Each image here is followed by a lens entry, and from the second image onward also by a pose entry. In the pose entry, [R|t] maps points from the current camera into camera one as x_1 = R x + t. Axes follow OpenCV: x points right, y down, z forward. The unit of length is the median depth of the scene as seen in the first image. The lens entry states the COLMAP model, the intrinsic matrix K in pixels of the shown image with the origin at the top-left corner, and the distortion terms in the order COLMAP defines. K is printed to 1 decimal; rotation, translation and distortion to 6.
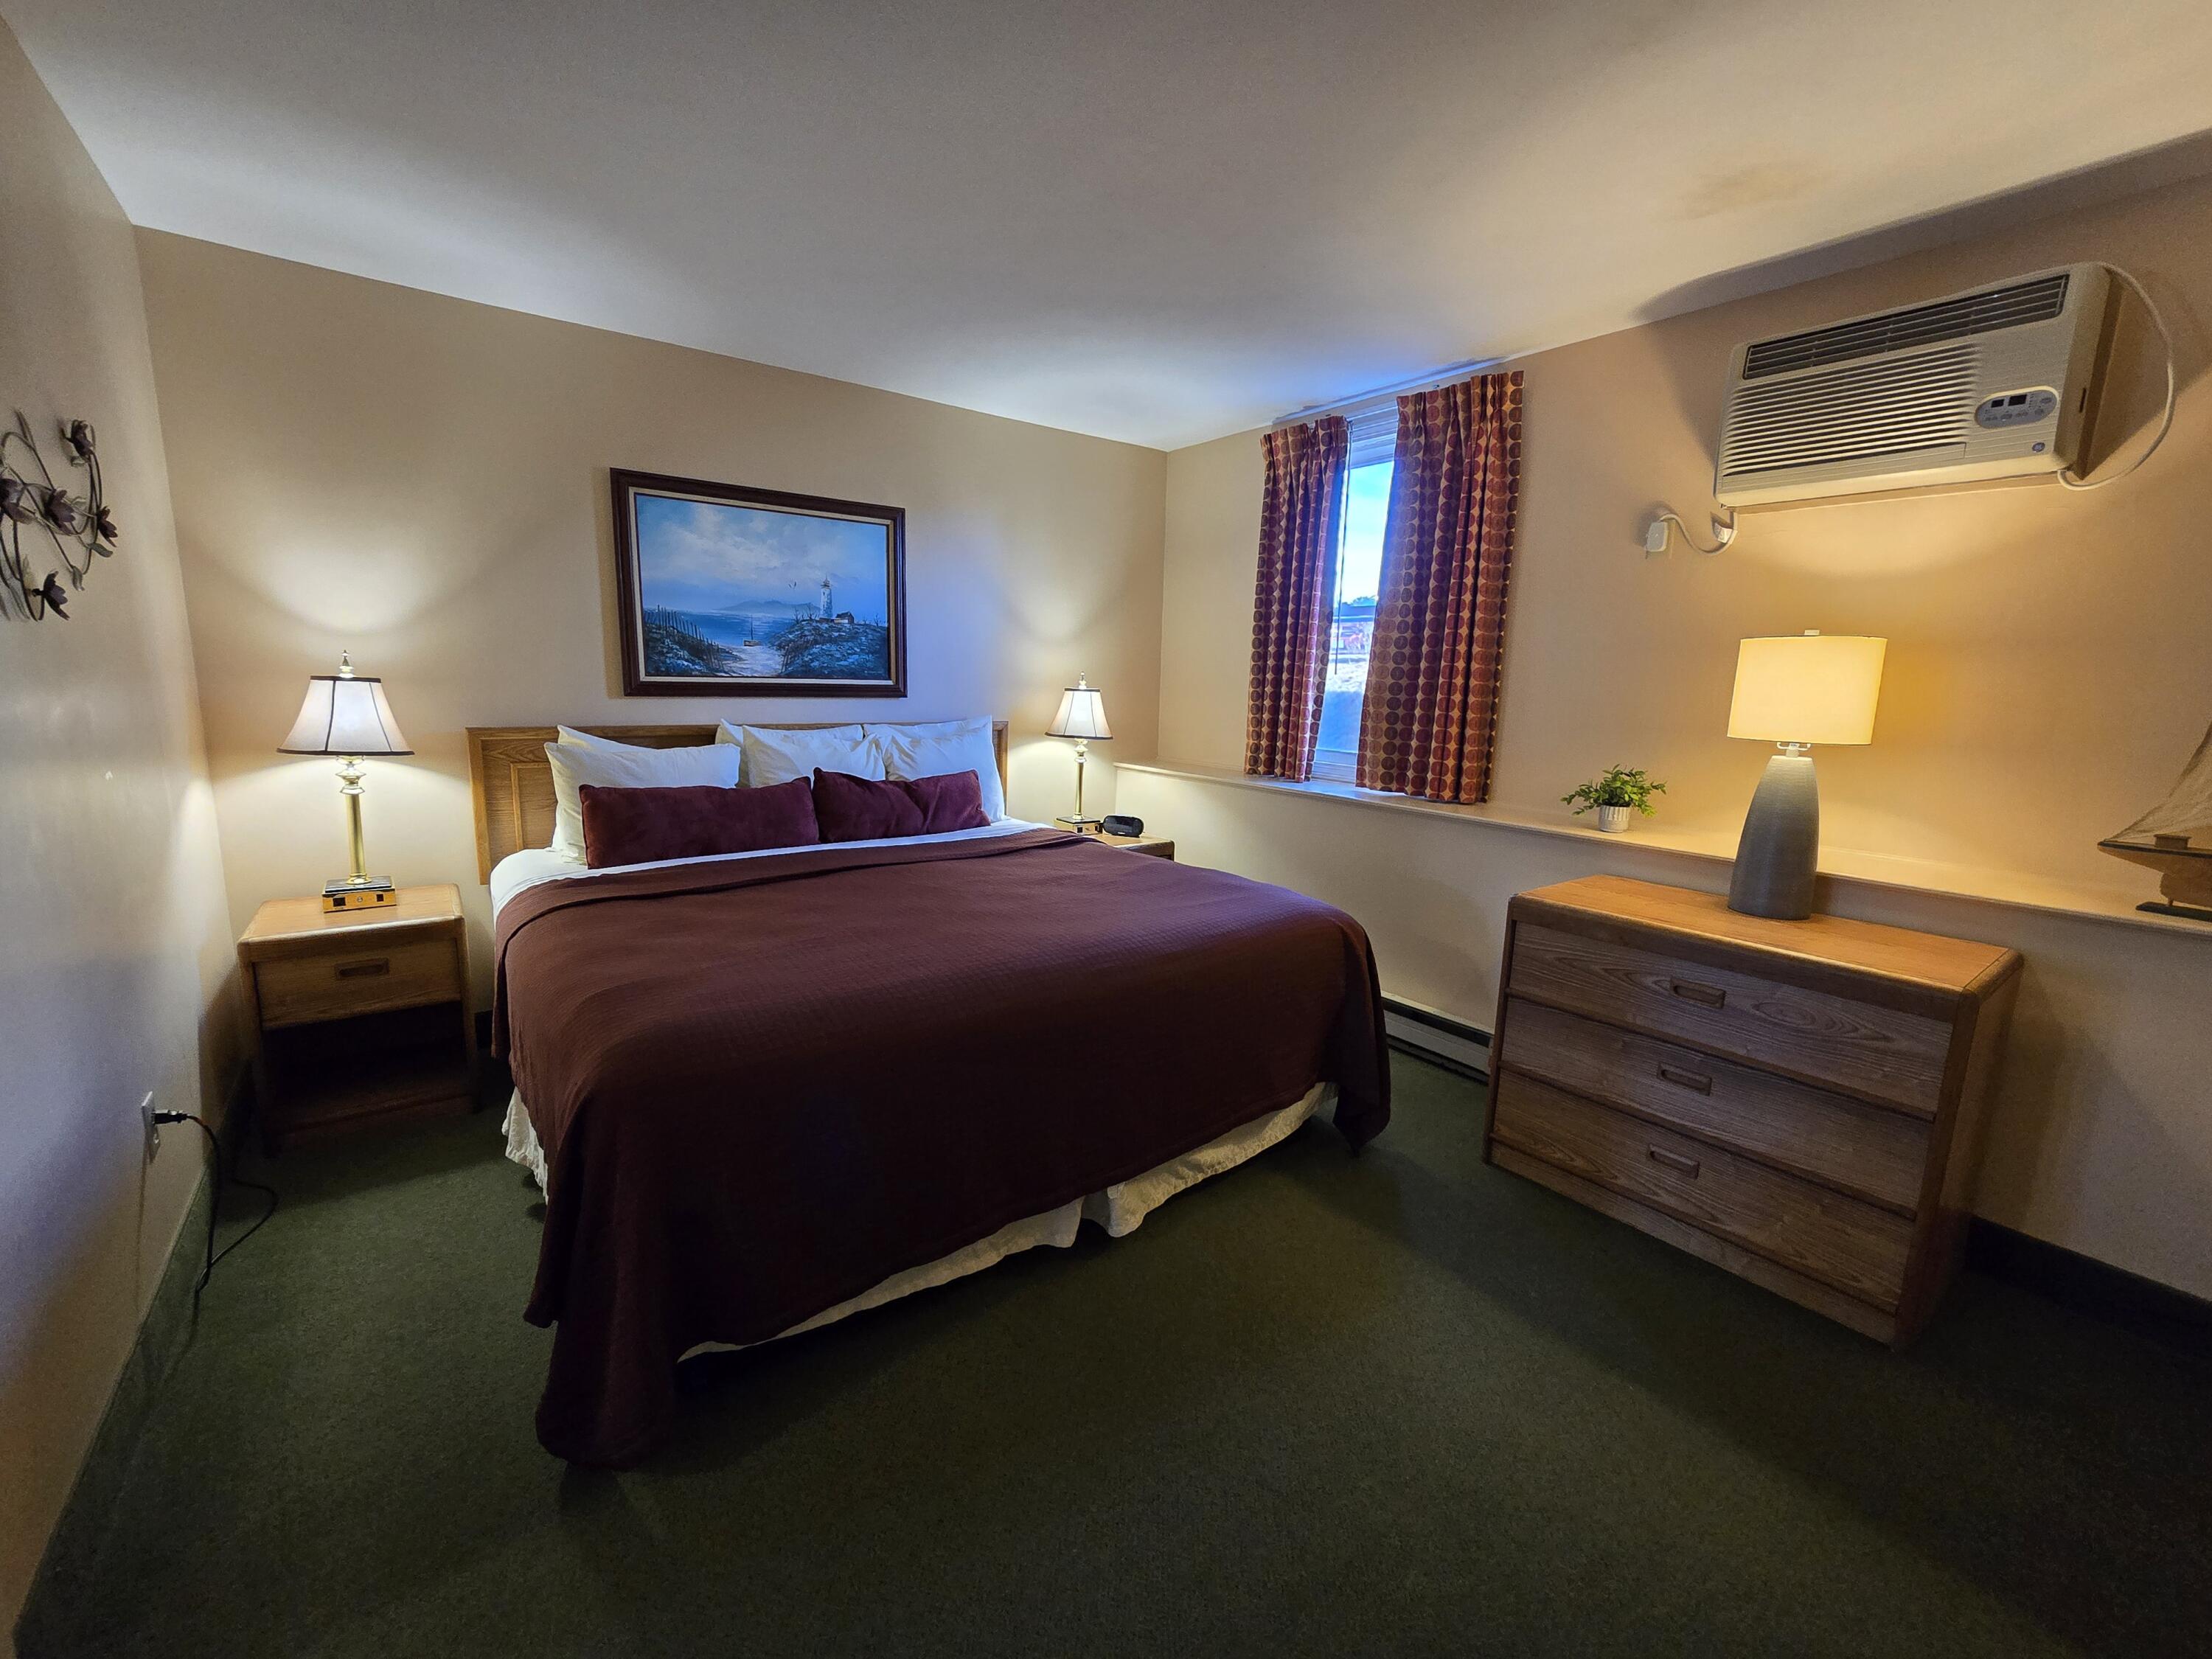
lens RADIAL K [[900.9, 0, 1087.5], [0, 900.9, 828.6], [0, 0, 1]] dist [0.001320, 0.000146]
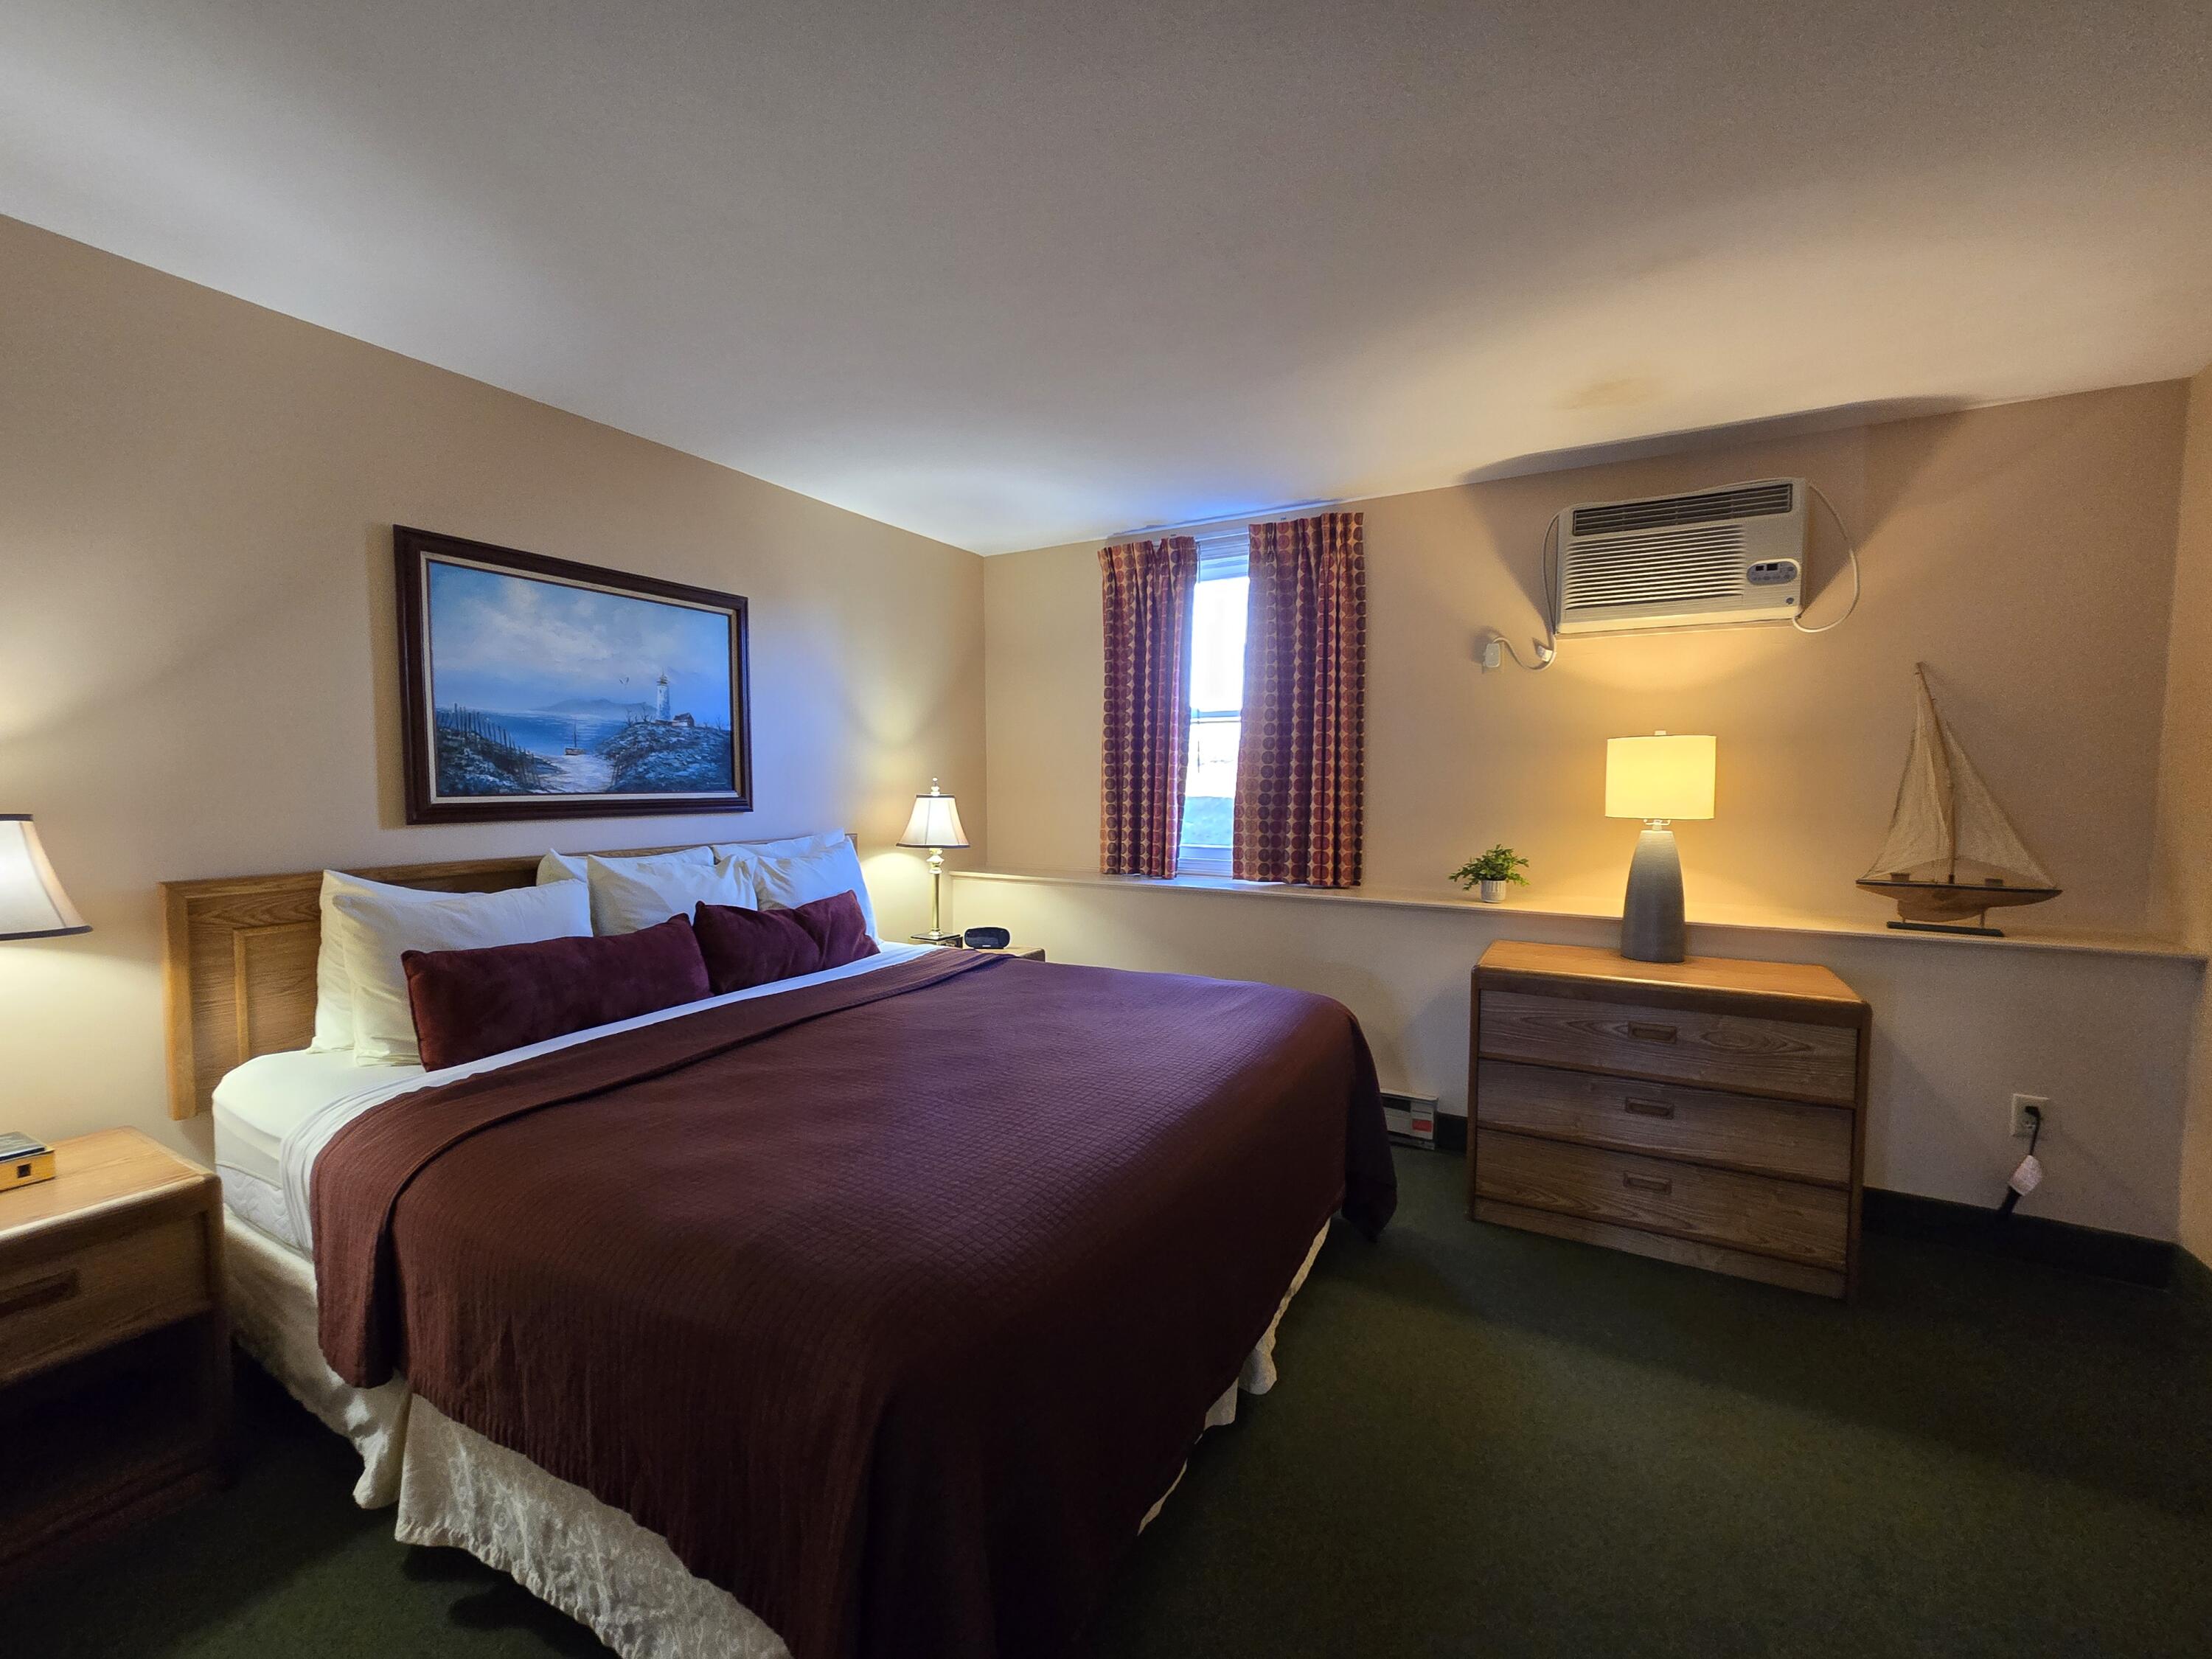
lens RADIAL K [[900.9, 0, 1101.4], [0, 900.9, 832.1], [0, 0, 1]] dist [0.001320, 0.000146]
pose [[0.917219, -0.048239, 0.395451, -0.313695], [0.090037, 0.992059, -0.087817, -0.028064], [-0.388075, 0.116153, 0.914279, 0.119584]]
